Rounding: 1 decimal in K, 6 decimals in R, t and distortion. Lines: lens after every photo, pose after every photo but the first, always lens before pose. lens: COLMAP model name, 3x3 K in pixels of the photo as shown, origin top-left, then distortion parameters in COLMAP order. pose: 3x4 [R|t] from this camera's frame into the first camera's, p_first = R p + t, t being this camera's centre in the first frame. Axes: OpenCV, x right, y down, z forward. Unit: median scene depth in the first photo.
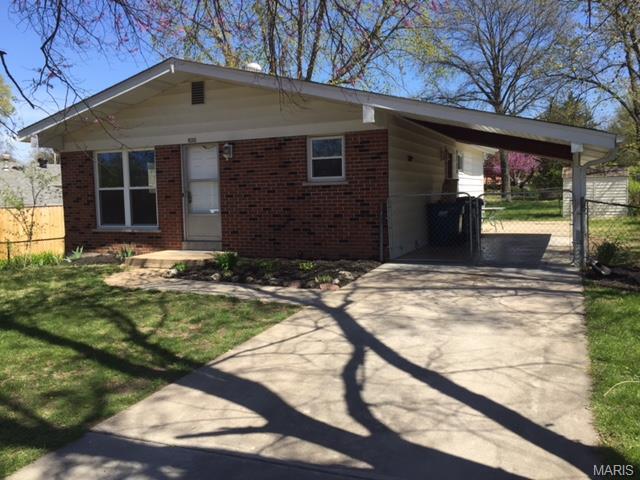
lens RADIAL K [[549.6, 0, 320.0], [0, 549.6, 240.0], [0, 0, 1]] dist [0.088353, -0.124963]
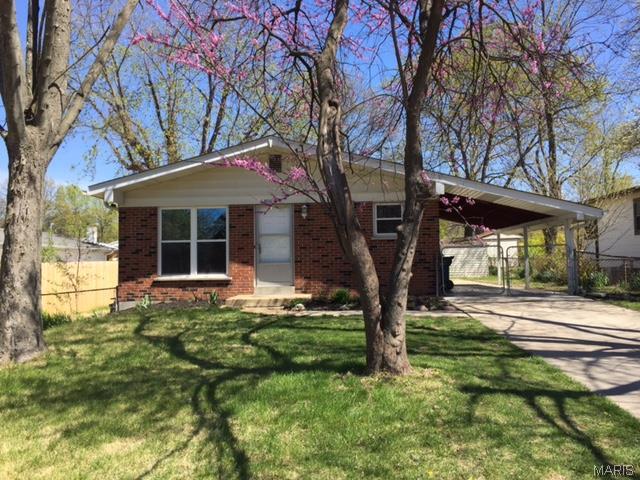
lens RADIAL K [[549.6, 0, 320.0], [0, 549.6, 240.0], [0, 0, 1]] dist [0.088353, -0.124963]
pose [[0.932542, 0.027453, 0.360017, -0.606403], [0.023992, 0.990190, -0.137655, 0.076040], [-0.360264, 0.137007, 0.922735, -0.143471]]
